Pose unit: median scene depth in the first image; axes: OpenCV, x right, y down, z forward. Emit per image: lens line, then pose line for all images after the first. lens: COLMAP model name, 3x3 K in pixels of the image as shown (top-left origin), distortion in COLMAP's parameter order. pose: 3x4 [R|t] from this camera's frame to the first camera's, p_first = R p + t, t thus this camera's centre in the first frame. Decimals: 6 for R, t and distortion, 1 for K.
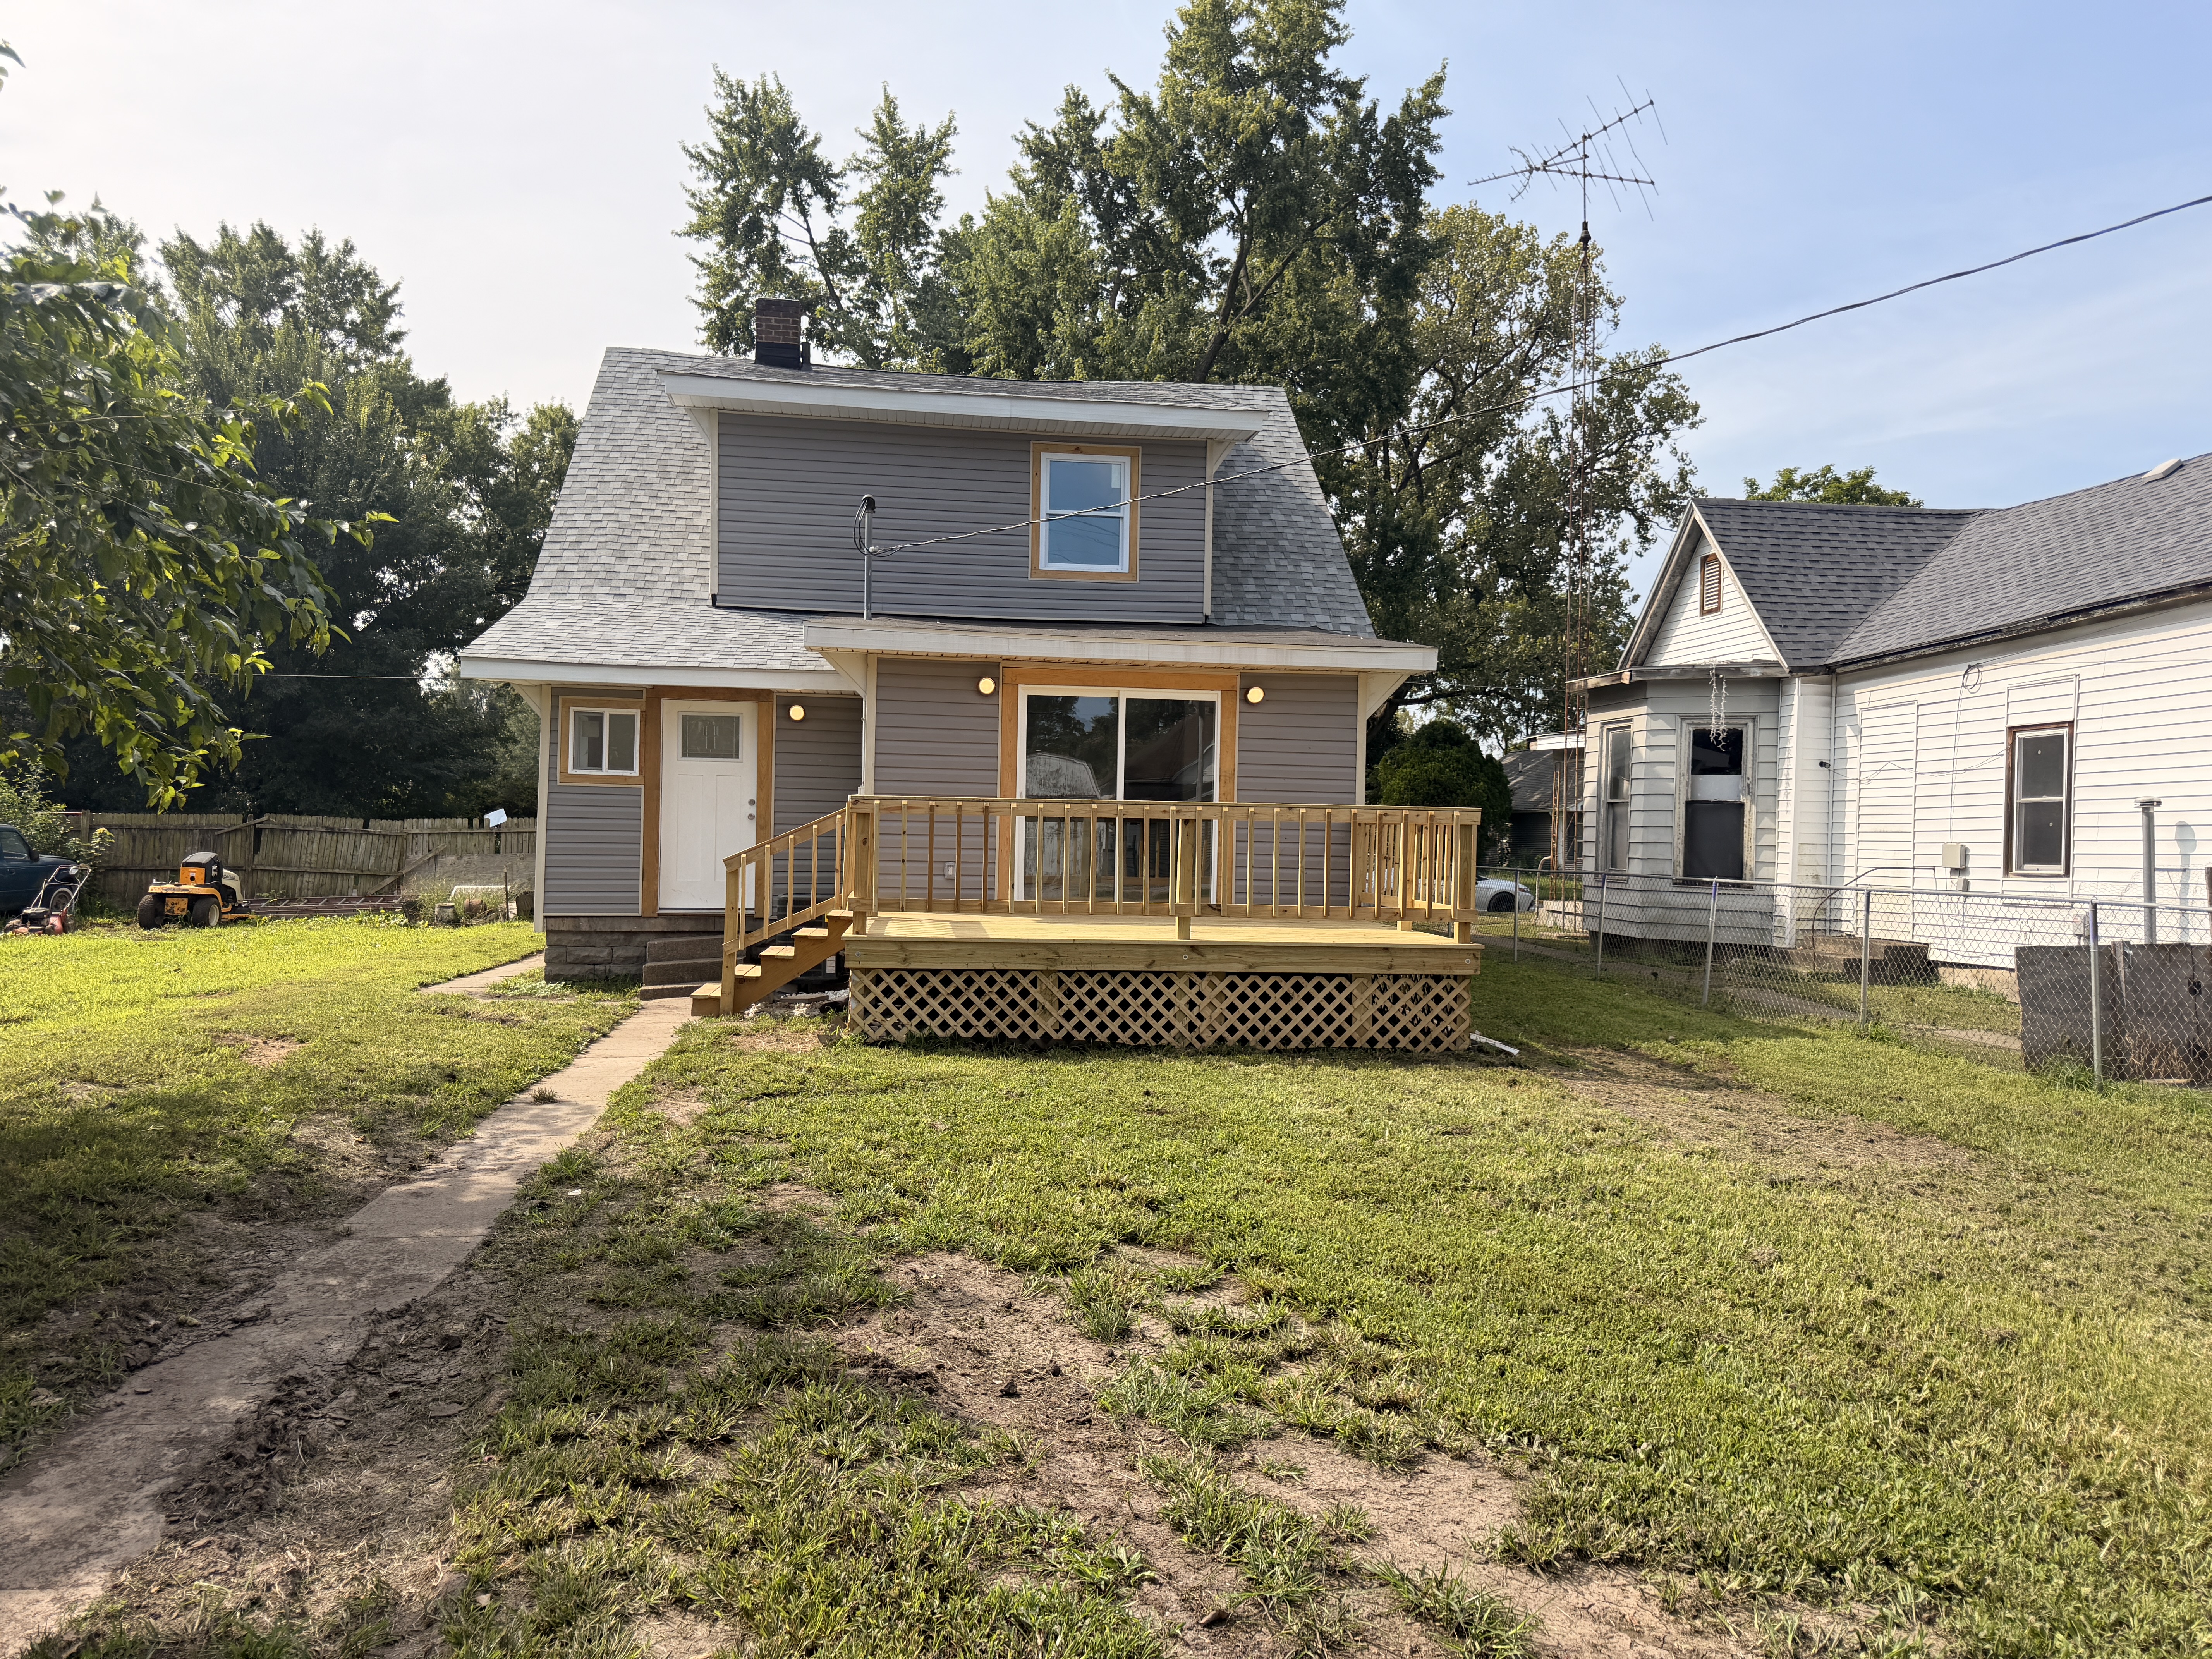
lens RADIAL K [[1548.6, 0, 1106.0], [0, 1548.6, 829.5], [0, 0, 1]] dist [0.067927, -0.087596]
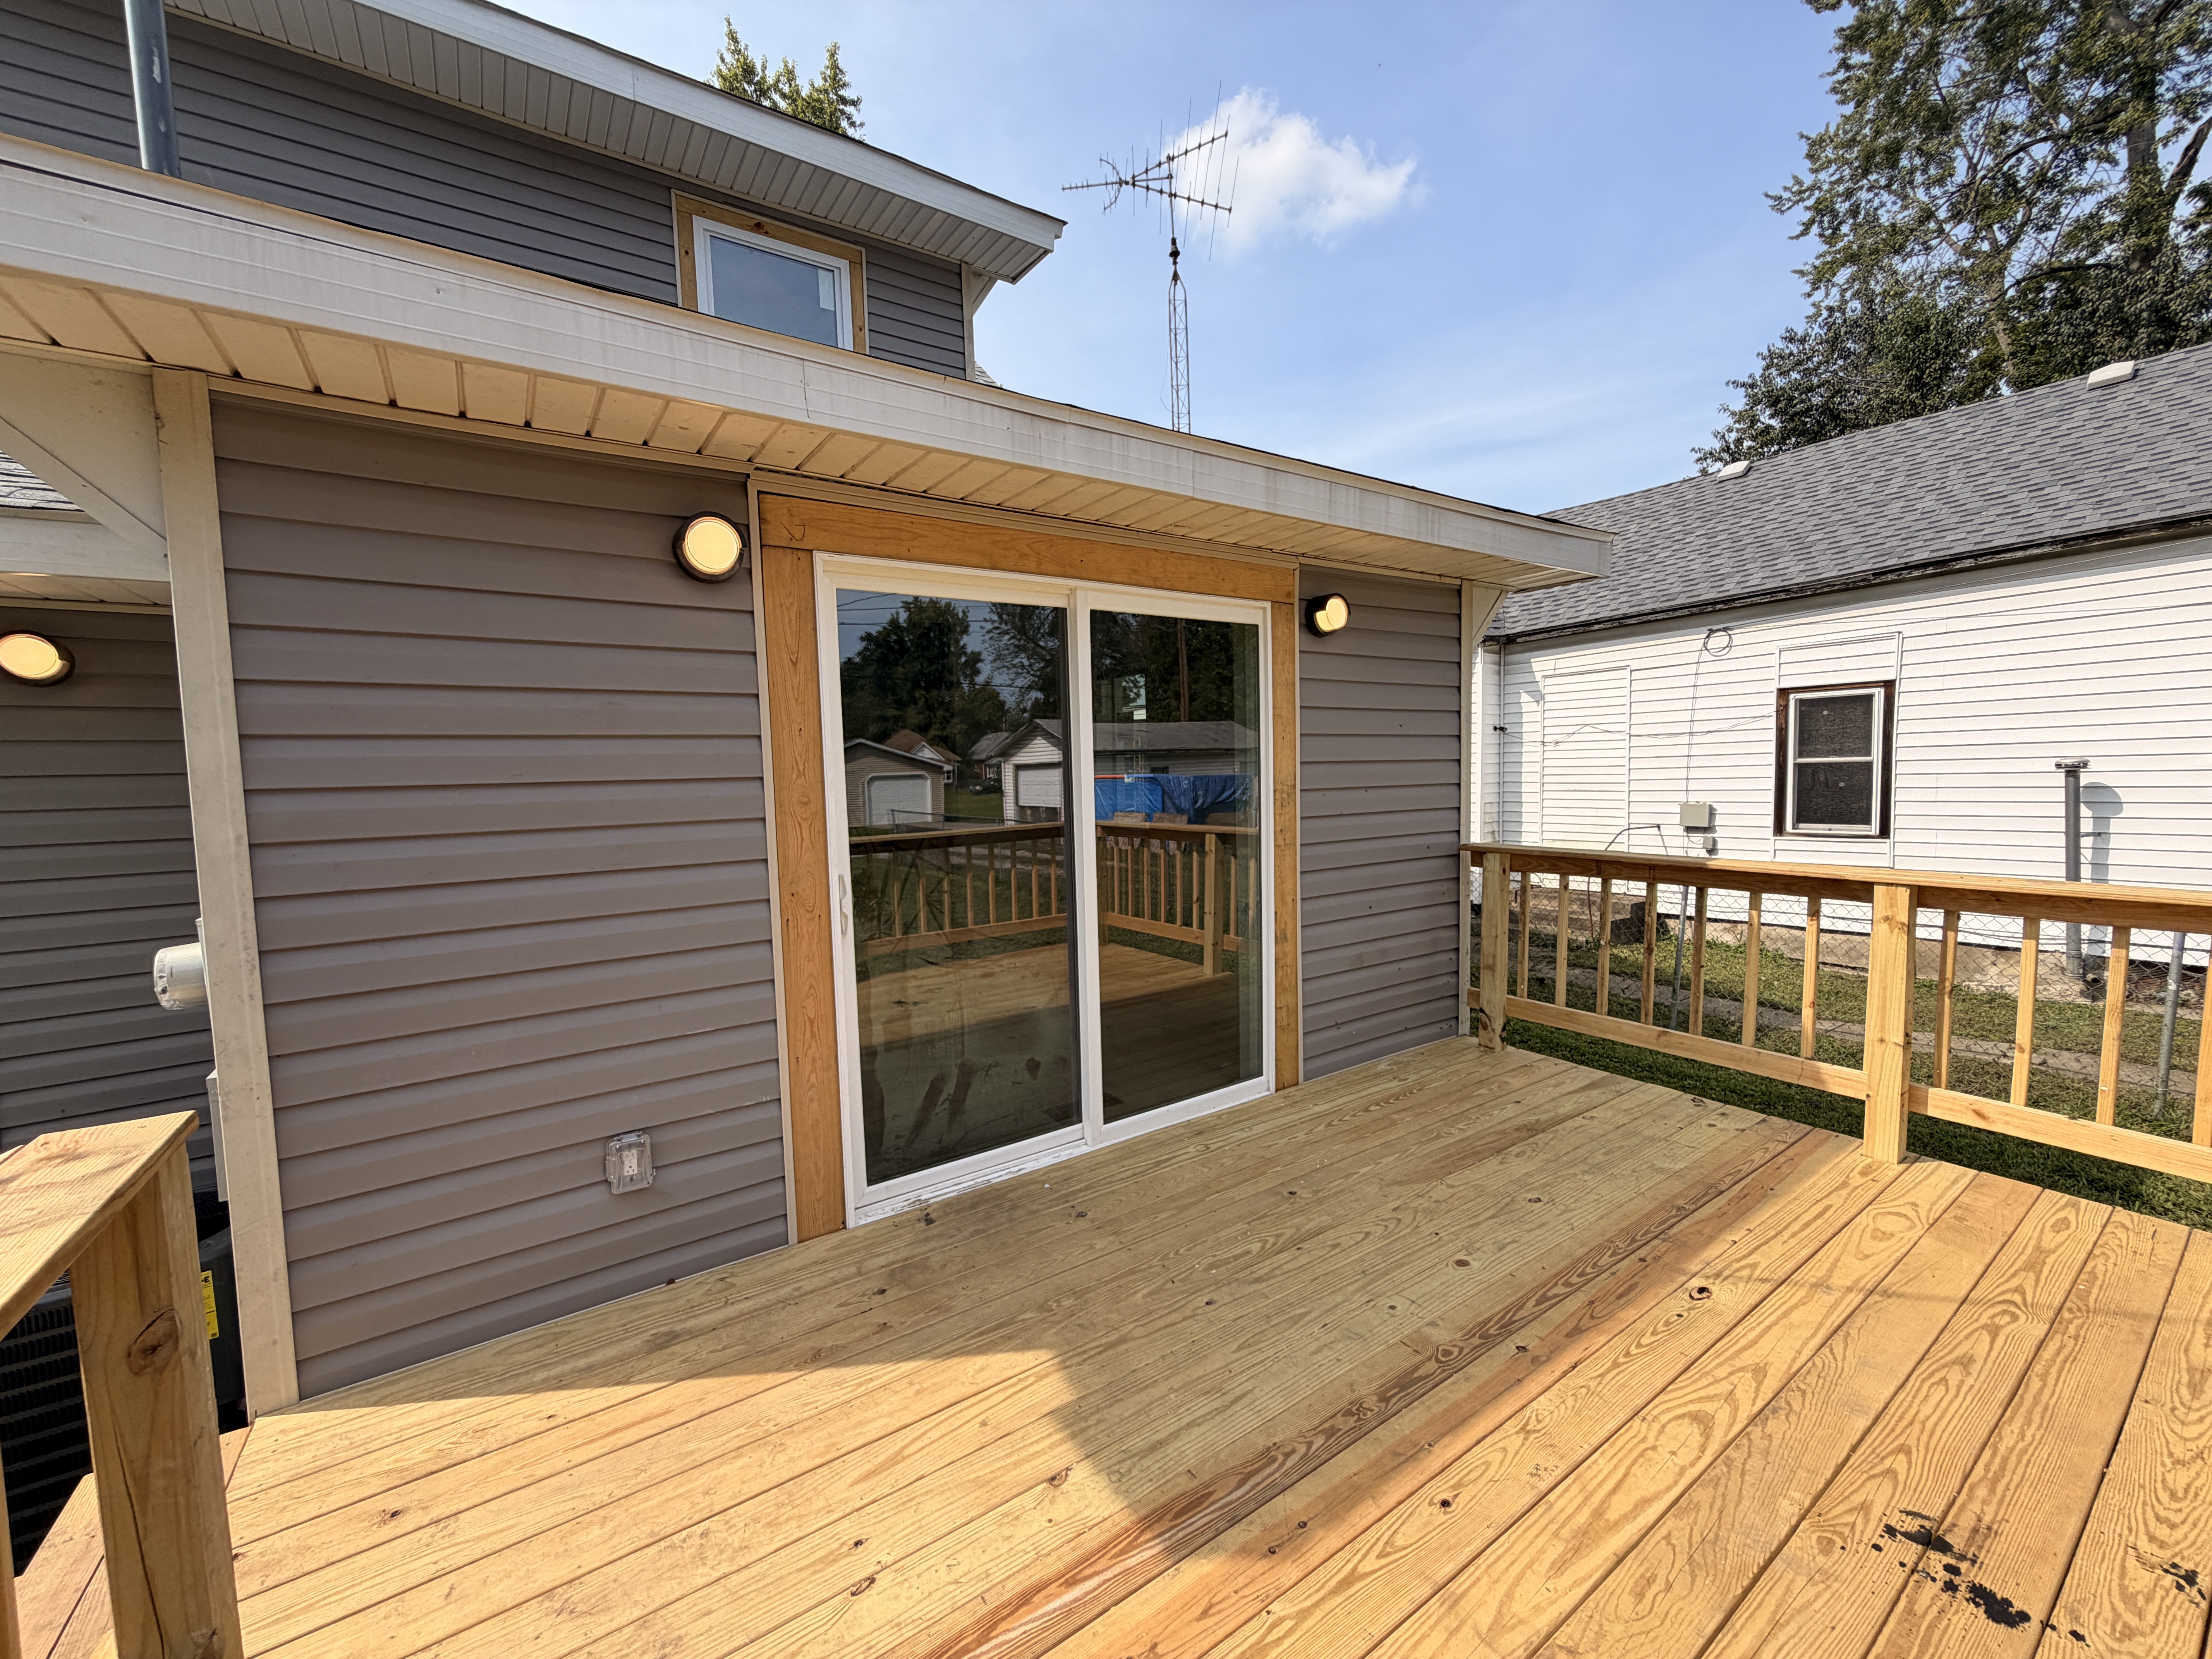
lens RADIAL K [[882.4, 0, 1101.3], [0, 882.4, 831.6], [0, 0, 1]] dist [-0.001222, 0.000146]
pose [[0.889116, -0.077434, 0.451084, -0.078871], [0.044683, 0.995562, 0.082827, -0.040112], [-0.455495, -0.053487, 0.888630, 0.689597]]
